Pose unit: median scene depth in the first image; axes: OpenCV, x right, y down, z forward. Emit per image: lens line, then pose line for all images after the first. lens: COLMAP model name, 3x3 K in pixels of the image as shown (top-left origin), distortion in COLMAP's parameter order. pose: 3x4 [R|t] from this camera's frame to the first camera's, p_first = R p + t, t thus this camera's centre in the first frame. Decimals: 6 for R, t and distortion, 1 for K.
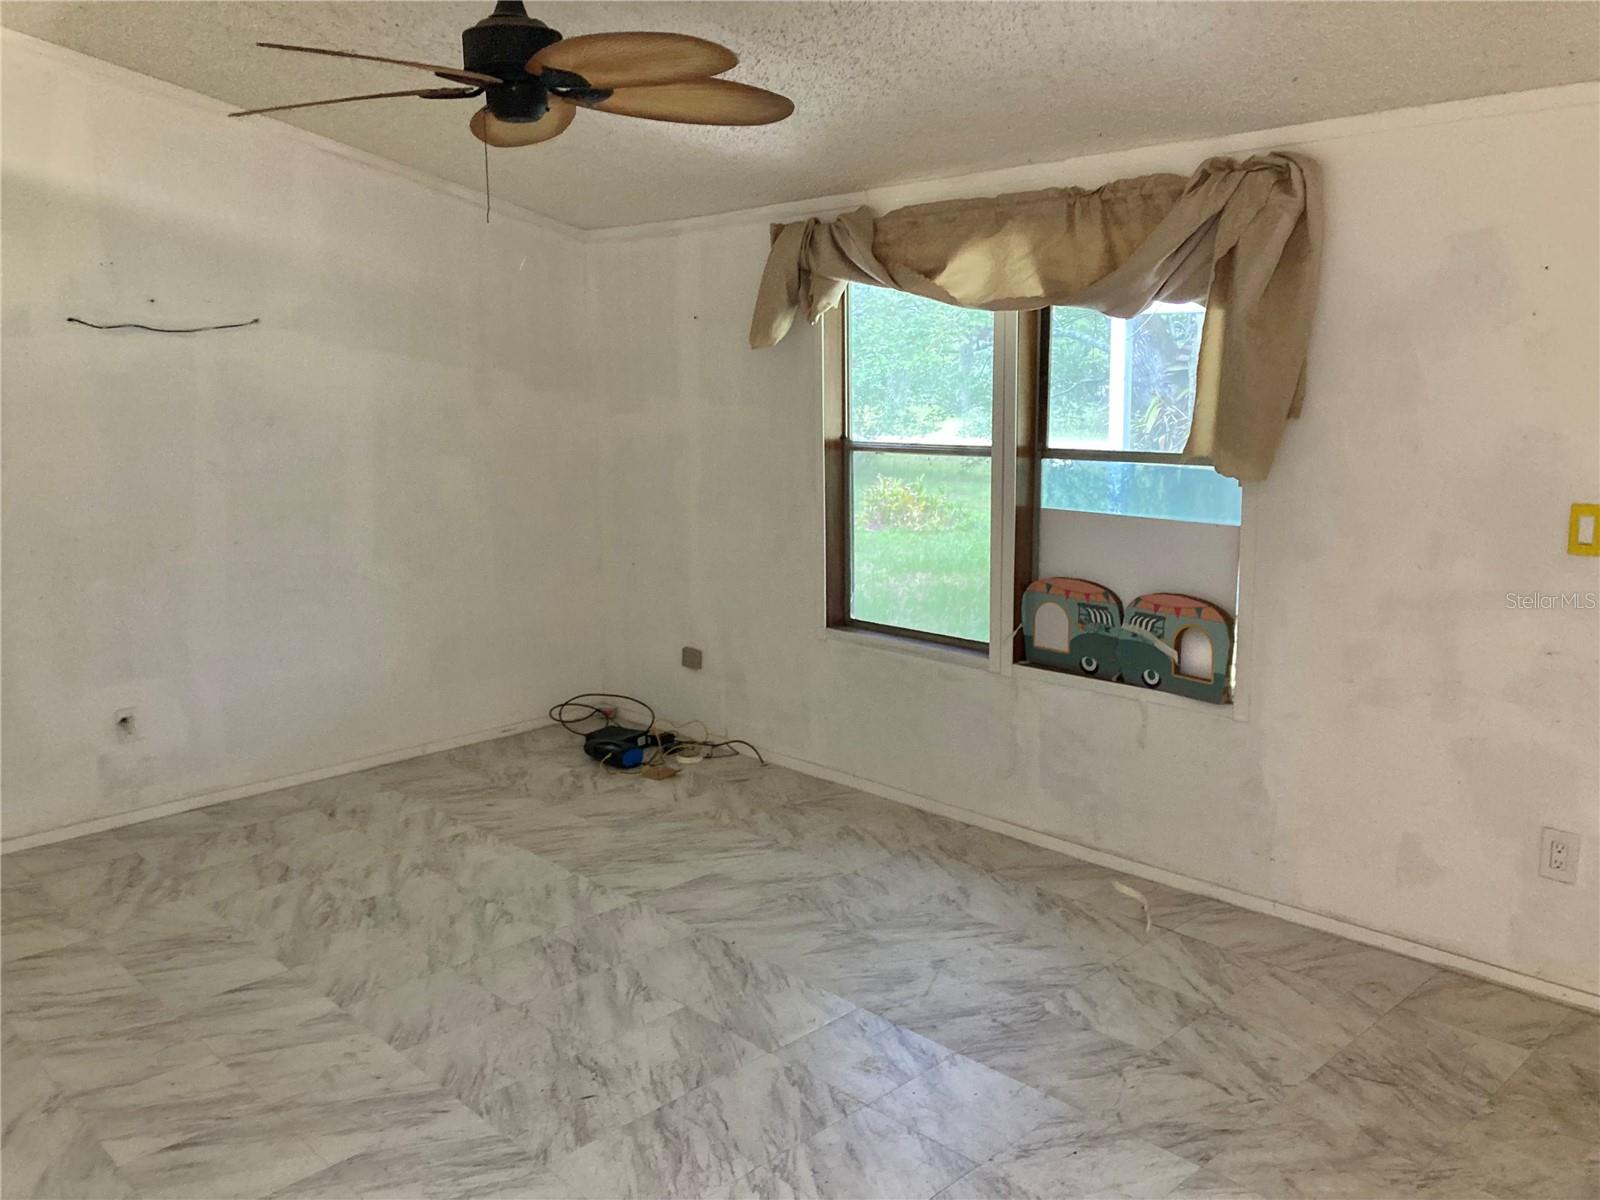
lens RADIAL K [[1323.9, 0, 799.2], [0, 1323.9, 596.2], [0, 0, 1]] dist [0.054311, -0.044342]
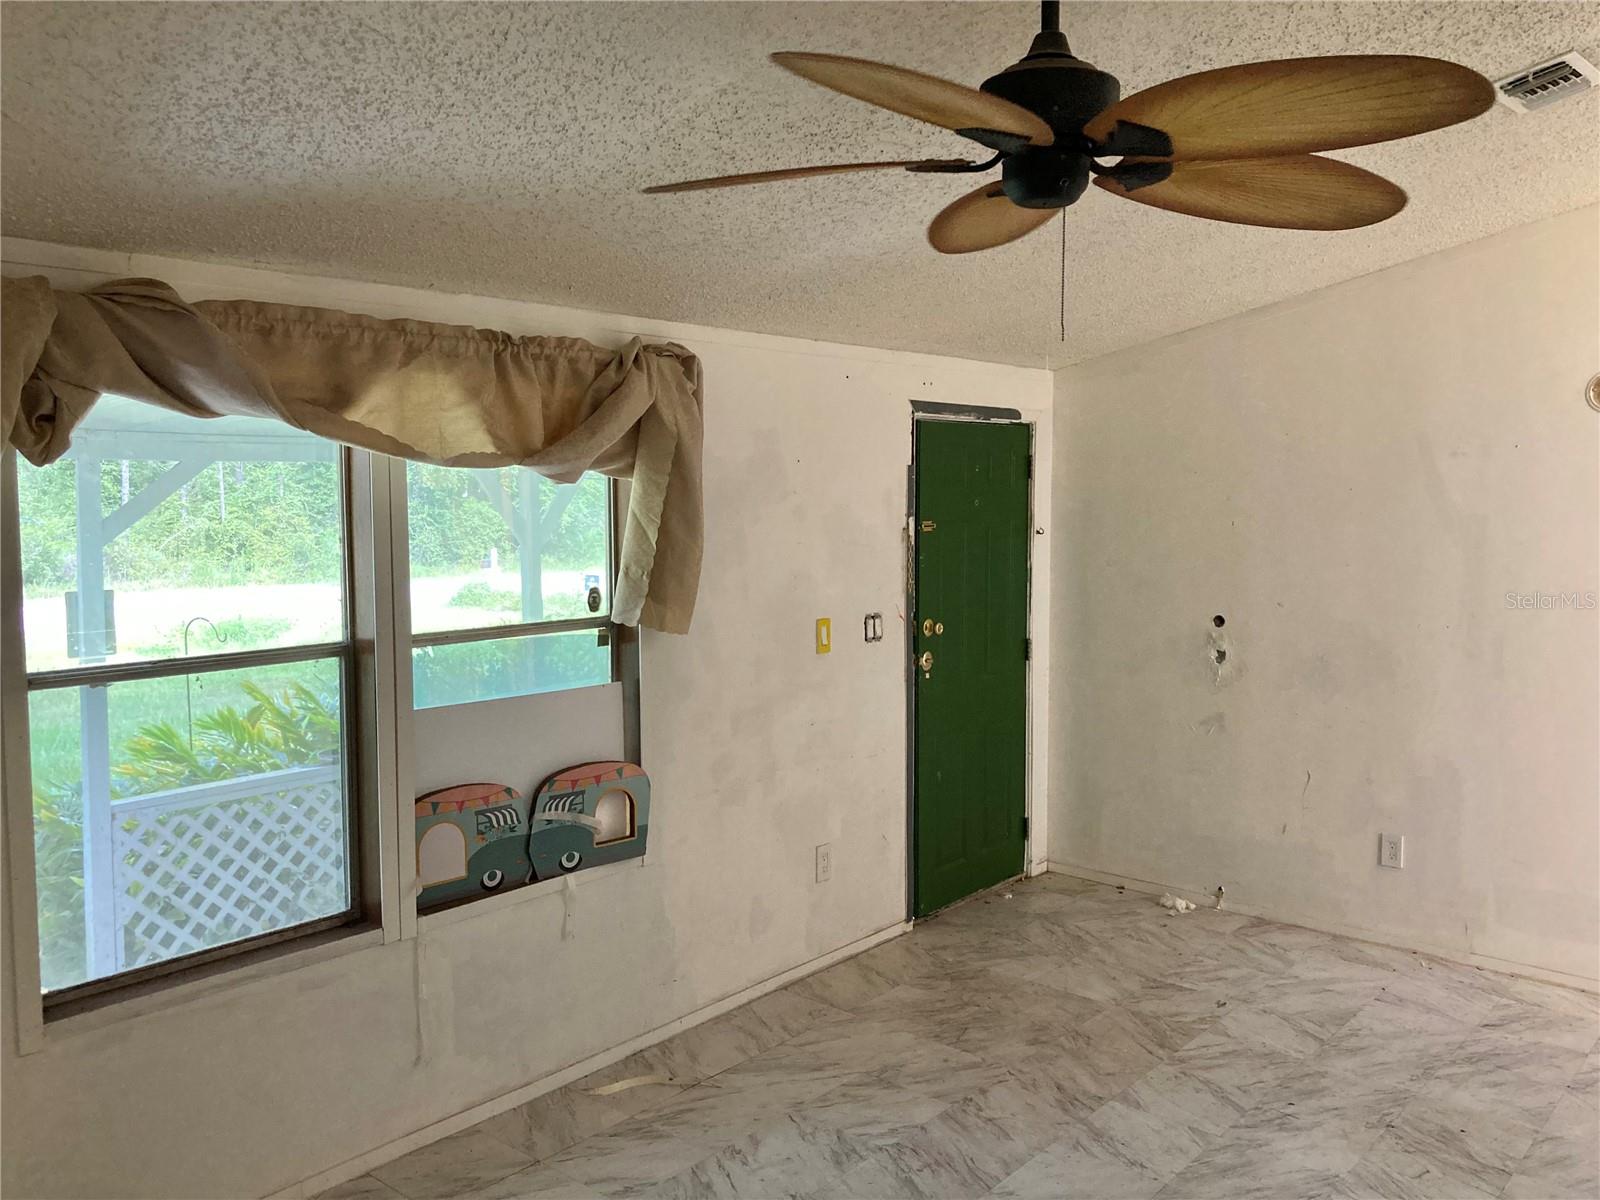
lens RADIAL K [[1323.9, 0, 799.4], [0, 1323.9, 603.1], [0, 0, 1]] dist [0.054311, -0.044342]
pose [[-0.096016, -0.070415, 0.992886, -0.741298], [0.176876, 0.980413, 0.086635, -0.187686], [-0.979539, 0.183936, -0.081681, 0.986024]]
